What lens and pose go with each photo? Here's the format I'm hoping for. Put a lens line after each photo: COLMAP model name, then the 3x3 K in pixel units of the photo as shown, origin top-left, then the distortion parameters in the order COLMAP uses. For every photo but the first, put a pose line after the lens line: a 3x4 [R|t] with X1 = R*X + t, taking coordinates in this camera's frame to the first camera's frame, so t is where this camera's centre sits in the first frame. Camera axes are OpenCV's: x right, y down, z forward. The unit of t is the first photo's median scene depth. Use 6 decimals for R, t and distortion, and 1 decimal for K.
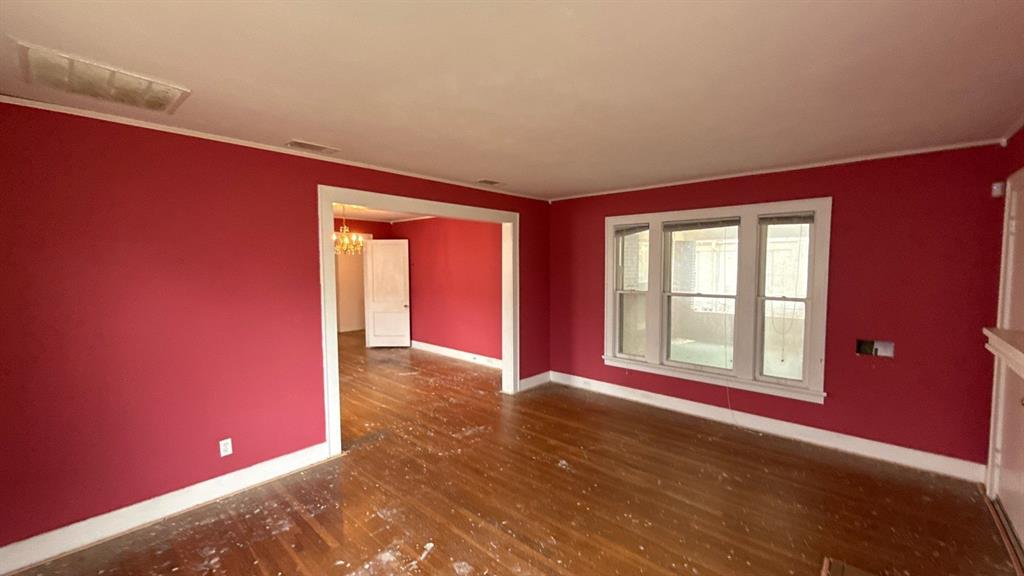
lens RADIAL K [[406.1, 0, 512.7], [0, 406.1, 288.3], [0, 0, 1]] dist [0.000573, 0.000160]
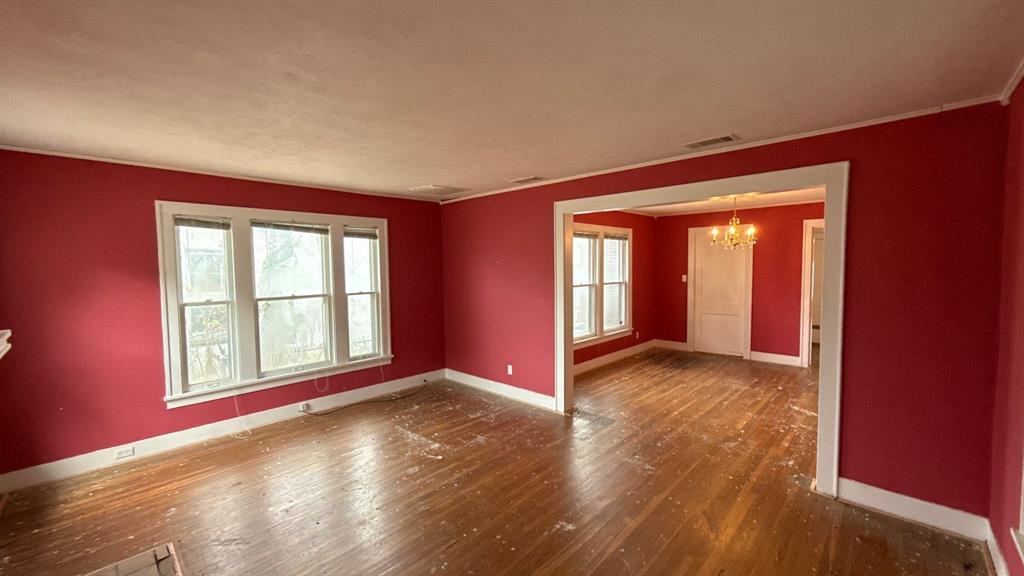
lens RADIAL K [[406.1, 0, 512.7], [0, 406.1, 288.3], [0, 0, 1]] dist [0.000573, 0.000160]
pose [[-0.021927, 0.063384, -0.997748, 0.749888], [-0.047062, 0.996816, 0.064359, -0.047055], [0.998651, 0.048368, -0.018874, 0.785495]]
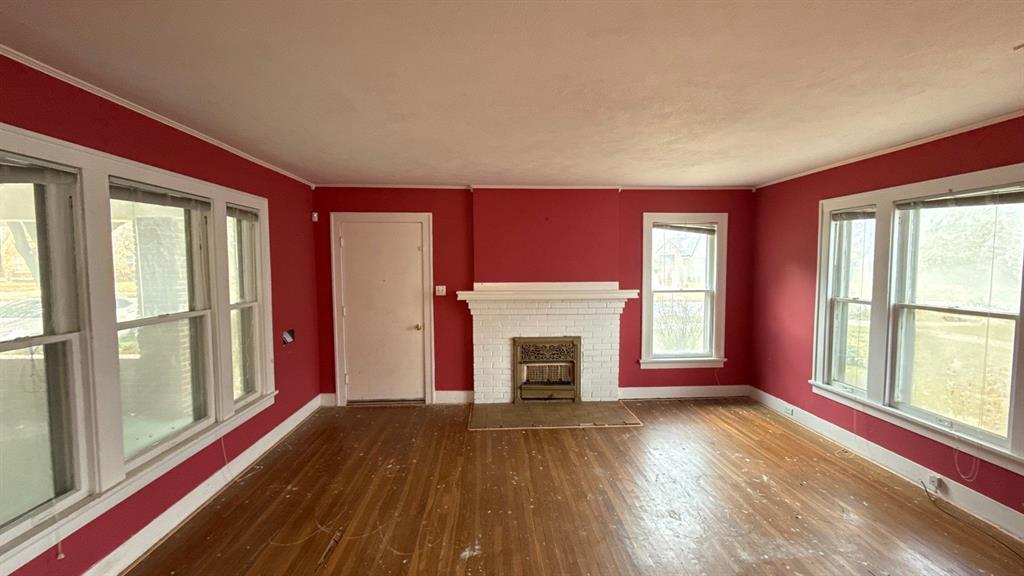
lens RADIAL K [[406.1, 0, 512.7], [0, 406.1, 288.3], [0, 0, 1]] dist [0.000573, 0.000160]
pose [[-0.709272, -0.039656, 0.703818, -0.348851], [0.047357, 0.993480, 0.103701, -0.073440], [-0.703342, 0.106883, -0.702770, 1.220359]]
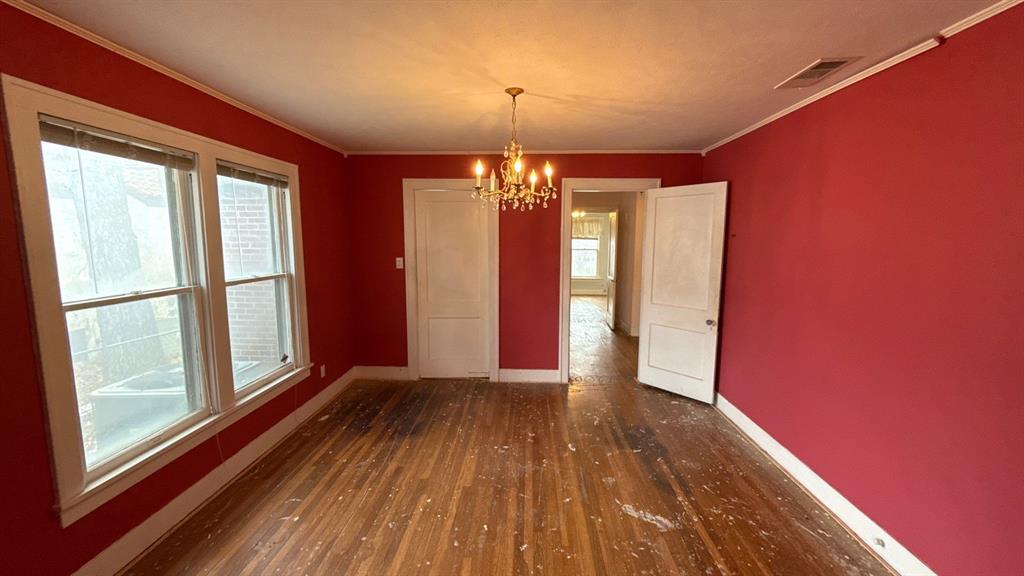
lens RADIAL K [[406.1, 0, 512.7], [0, 406.1, 288.3], [0, 0, 1]] dist [0.000573, 0.000160]
pose [[0.641948, 0.100268, -0.760164, -0.104558], [-0.051358, 0.994809, 0.087848, -0.055388], [0.765026, -0.017353, 0.643765, 1.060954]]
